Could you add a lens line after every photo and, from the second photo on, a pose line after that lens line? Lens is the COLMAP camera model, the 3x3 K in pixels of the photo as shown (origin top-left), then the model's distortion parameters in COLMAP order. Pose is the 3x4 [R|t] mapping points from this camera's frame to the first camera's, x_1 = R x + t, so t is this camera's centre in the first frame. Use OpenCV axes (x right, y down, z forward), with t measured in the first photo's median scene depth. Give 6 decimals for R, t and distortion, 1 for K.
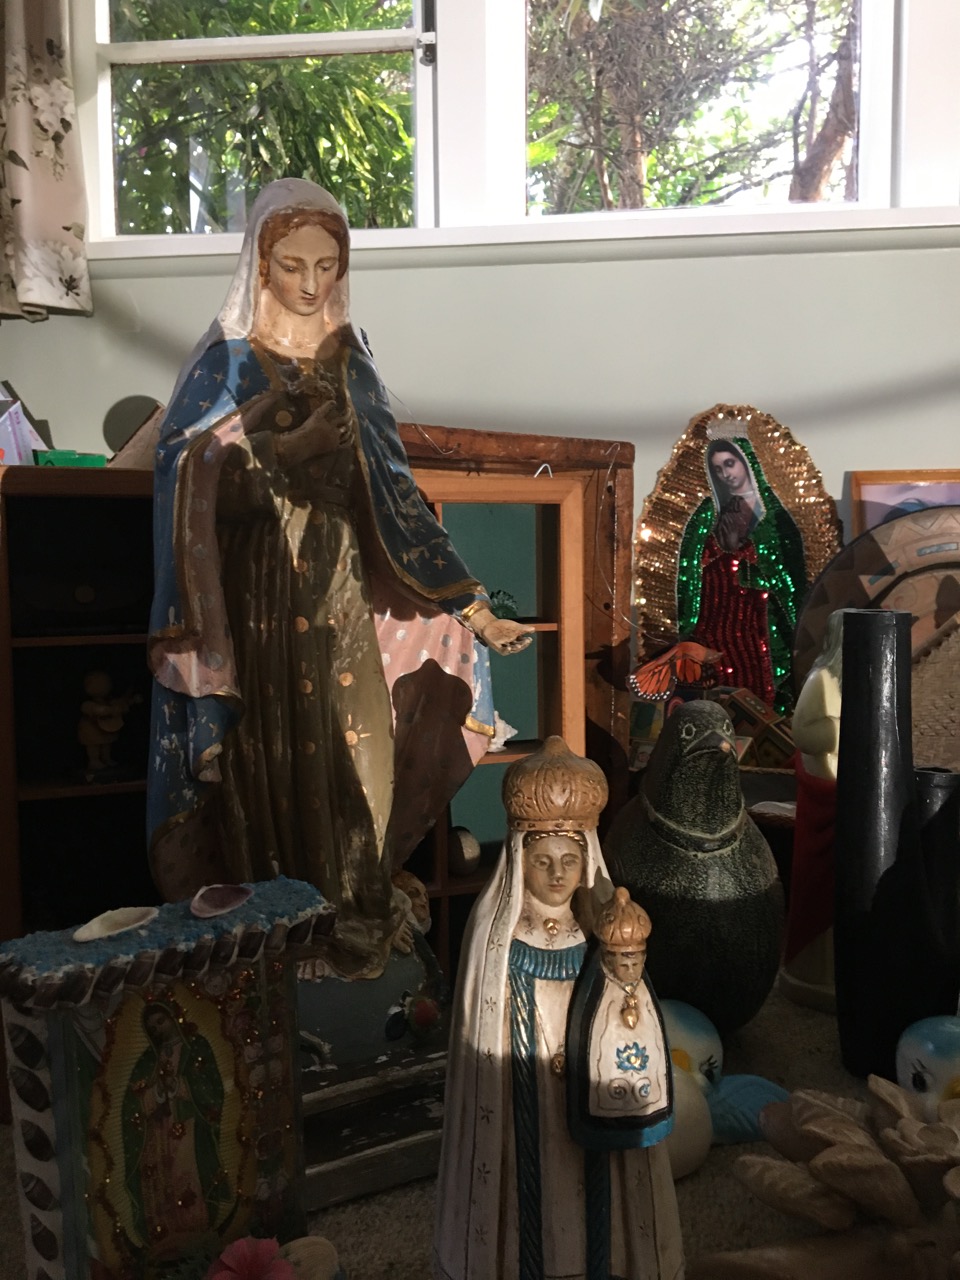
lens RADIAL K [[1091.1, 0, 479.3], [0, 1091.1, 615.1], [0, 0, 1]] dist [0.020759, -0.051393]
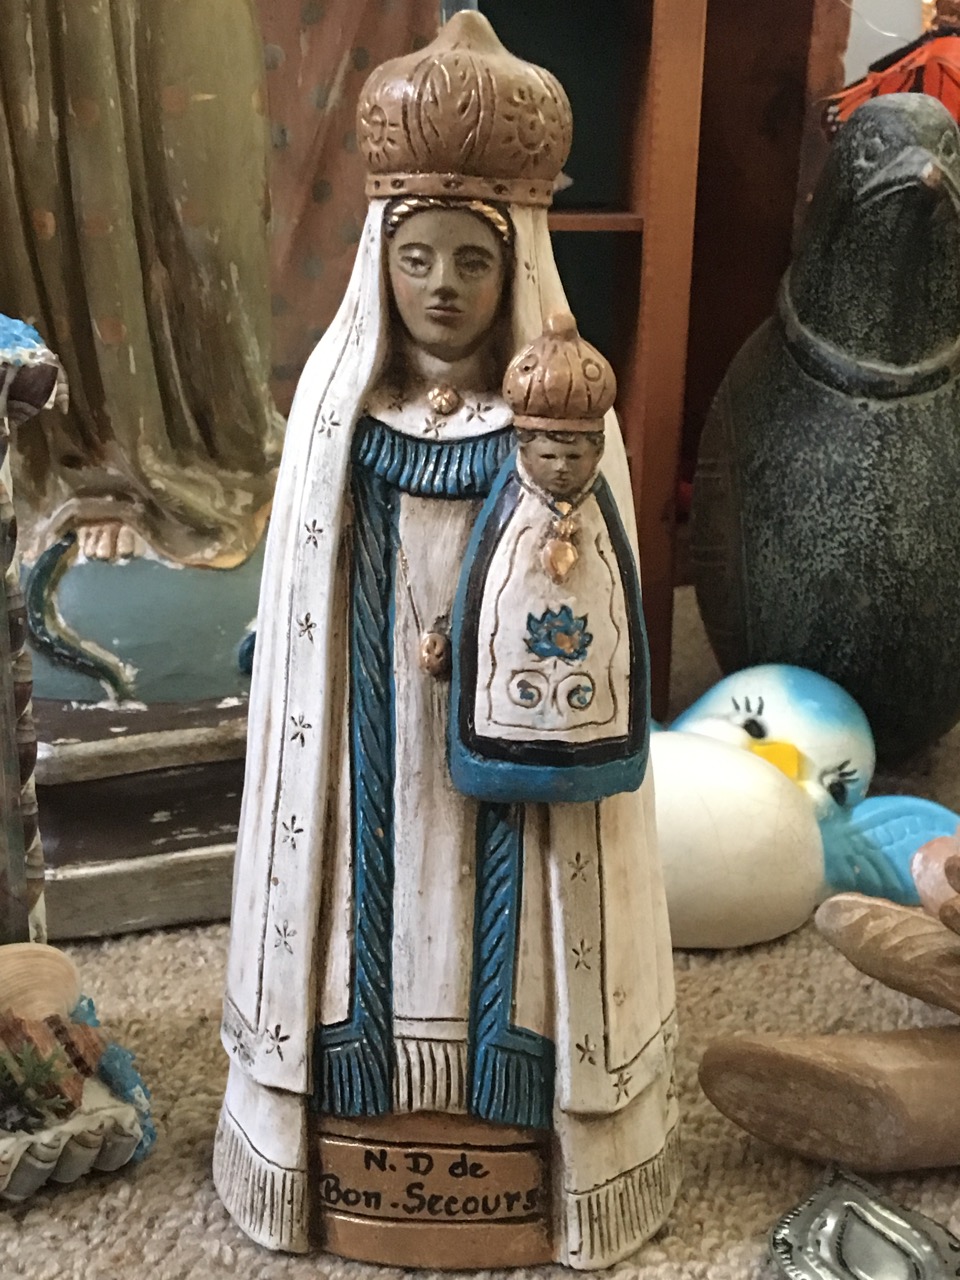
lens RADIAL K [[1893.2, 0, 476.9], [0, 1893.2, 643.4], [0, 0, 1]] dist [0.088116, 0.000000]
pose [[0.992204, 0.069418, -0.103504, 0.137339], [-0.041525, 0.967196, 0.250613, 0.129485], [0.117506, -0.244362, 0.962538, 0.087461]]
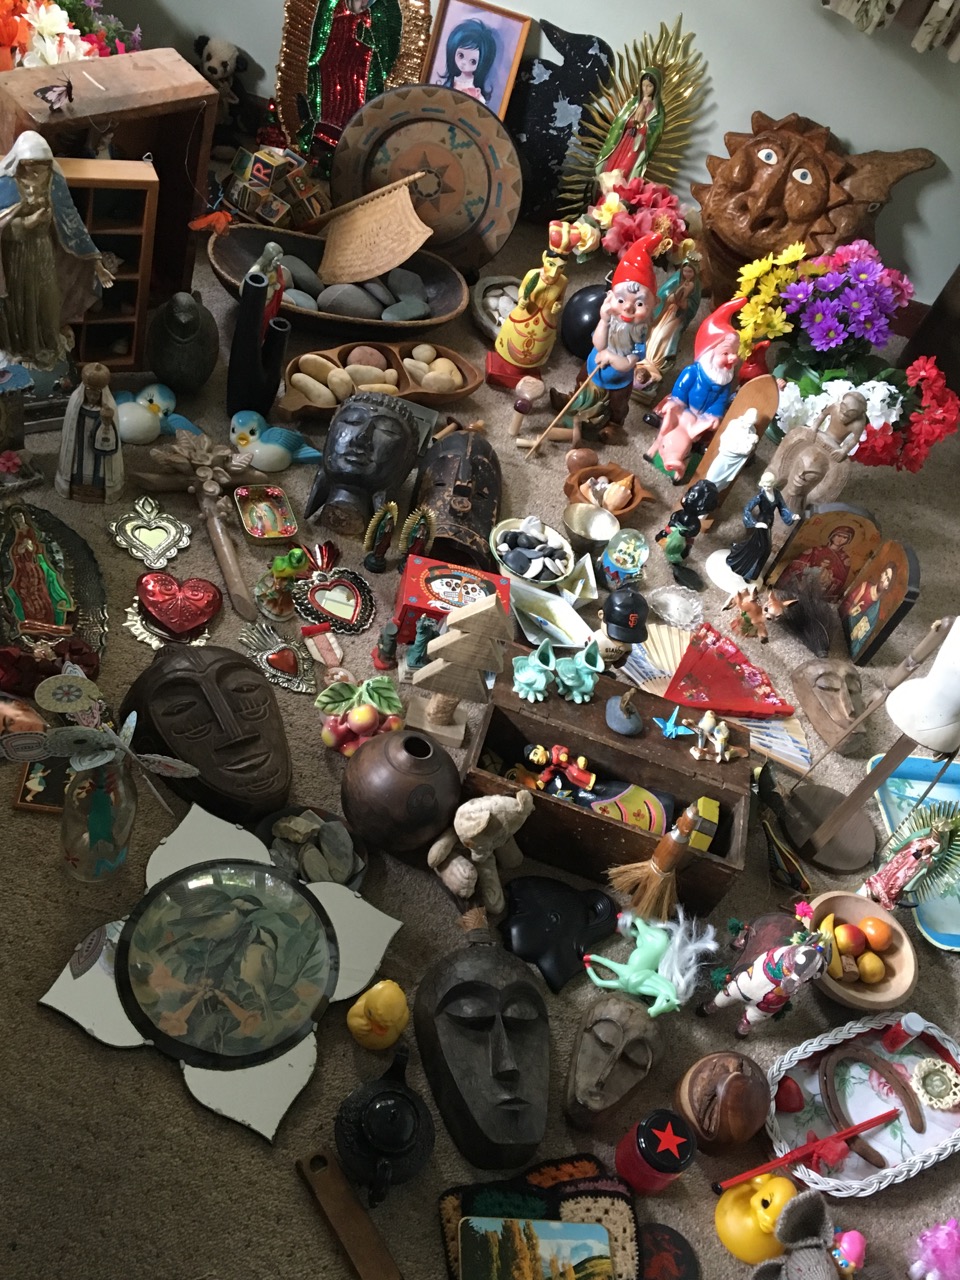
lens RADIAL K [[1309.6, 0, 480.4], [0, 1309.6, 653.2], [0, 0, 1]] dist [0.056251, 0.000000]
pose [[0.960954, 0.153227, 0.230413, 0.341212], [-0.272132, 0.674153, 0.686631, -2.067392], [-0.050123, -0.722523, 0.689528, -2.248316]]
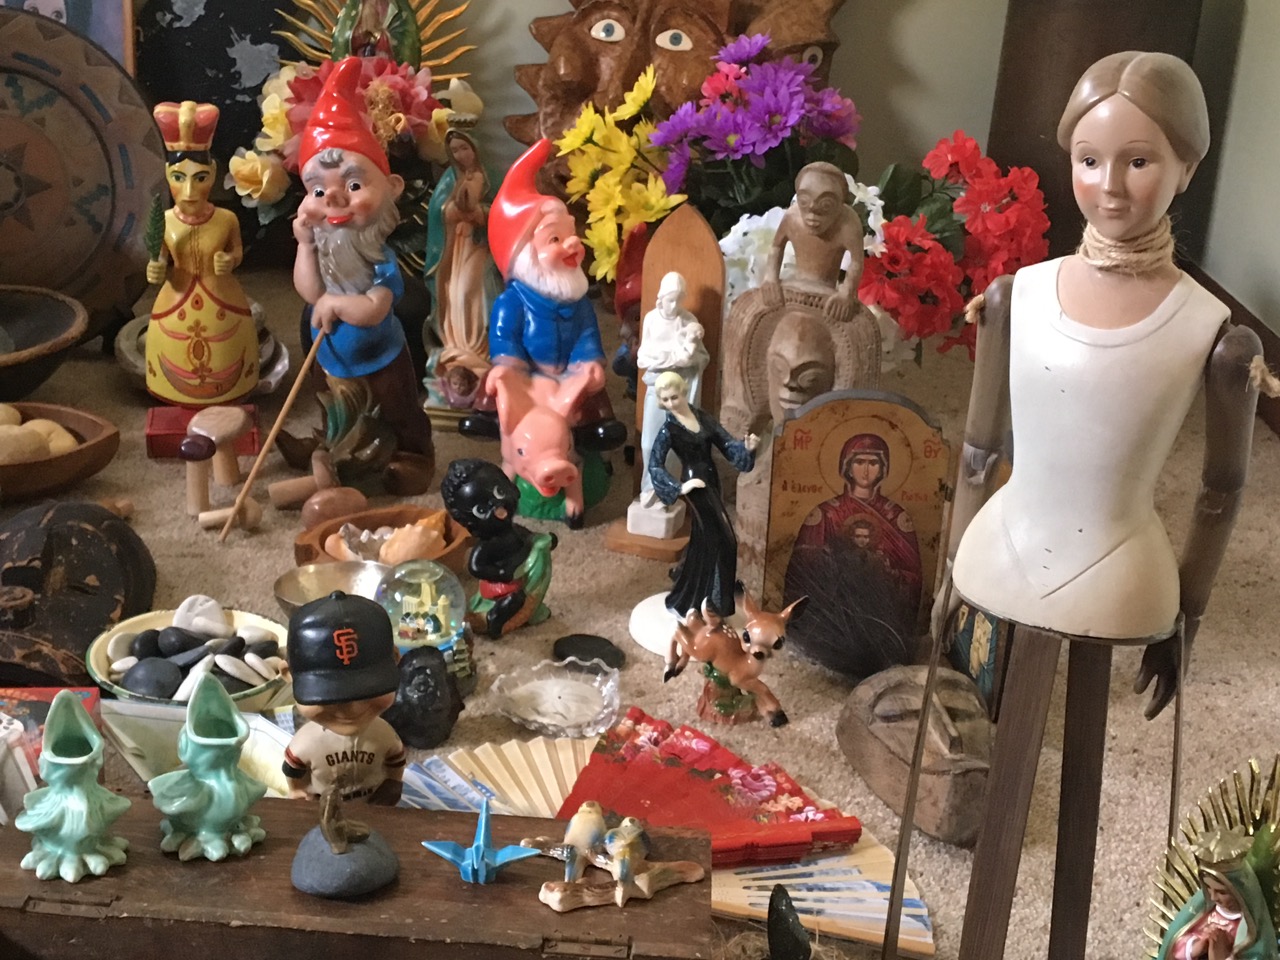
lens RADIAL K [[1893.2, 0, 641.7], [0, 1893.2, 479.2], [0, 0, 1]] dist [0.088116, 0.000000]
pose [[0.977735, -0.030634, 0.207594, 1.436528], [-0.043137, 0.938816, 0.341706, -0.689396], [-0.205361, -0.343053, 0.916592, -1.655299]]
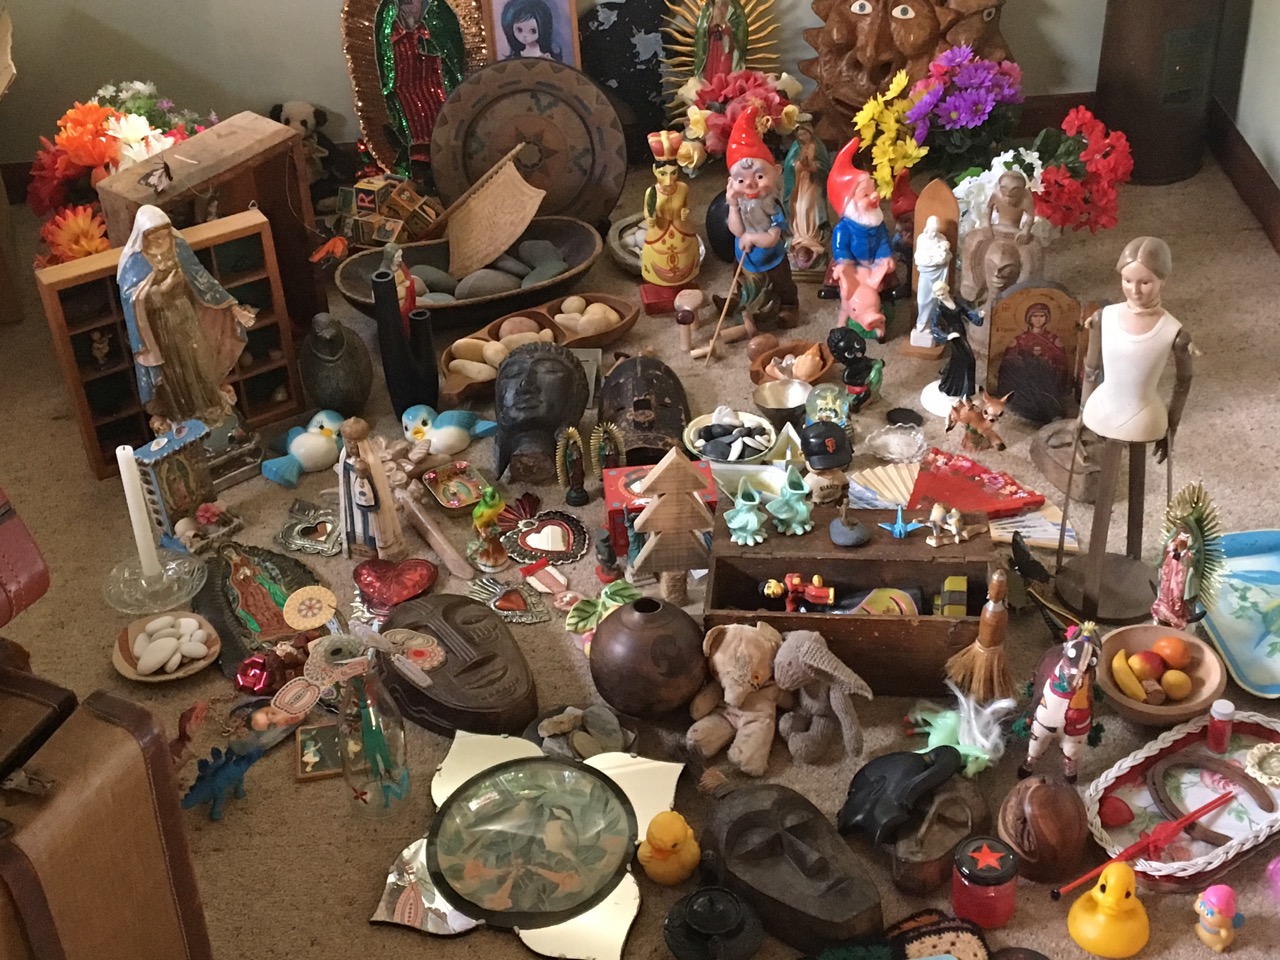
lens RADIAL K [[1893.2, 0, 626.8], [0, 1893.2, 488.0], [0, 0, 1]] dist [0.088116, 0.000000]
pose [[0.984161, -0.135686, 0.114087, 0.415286], [0.054088, 0.842701, 0.535658, -2.444795], [-0.168823, -0.521003, 0.836693, -3.960780]]
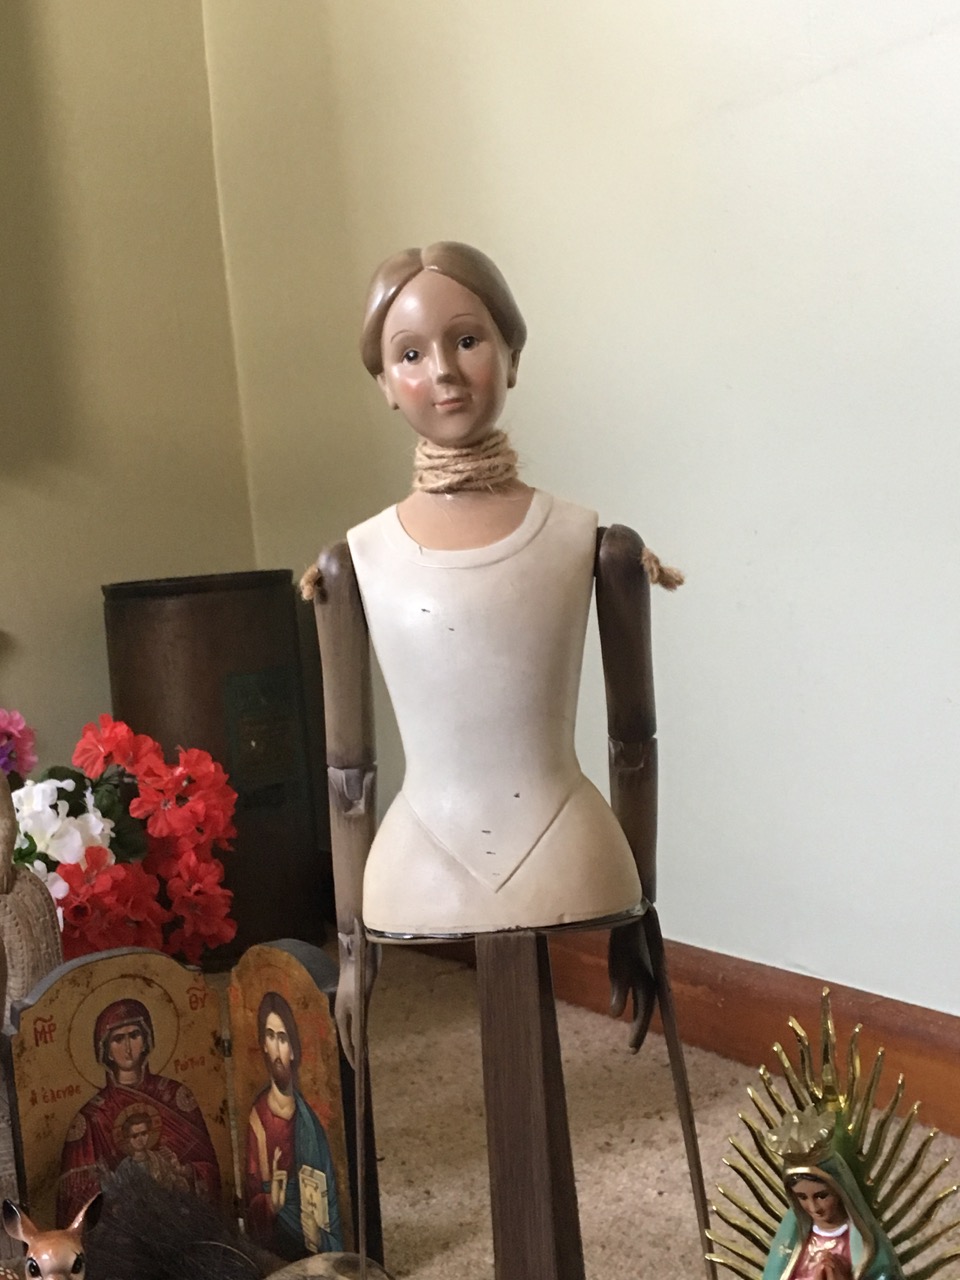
lens RADIAL K [[1847.0, 0, 439.8], [0, 1847.0, 628.3], [0, 0, 1]] dist [0.079902, 0.000000]
pose [[0.803781, -0.095517, 0.587208, 1.364819], [0.120197, 0.992745, -0.003046, -0.217625], [-0.582657, 0.073029, 0.809431, -1.252239]]
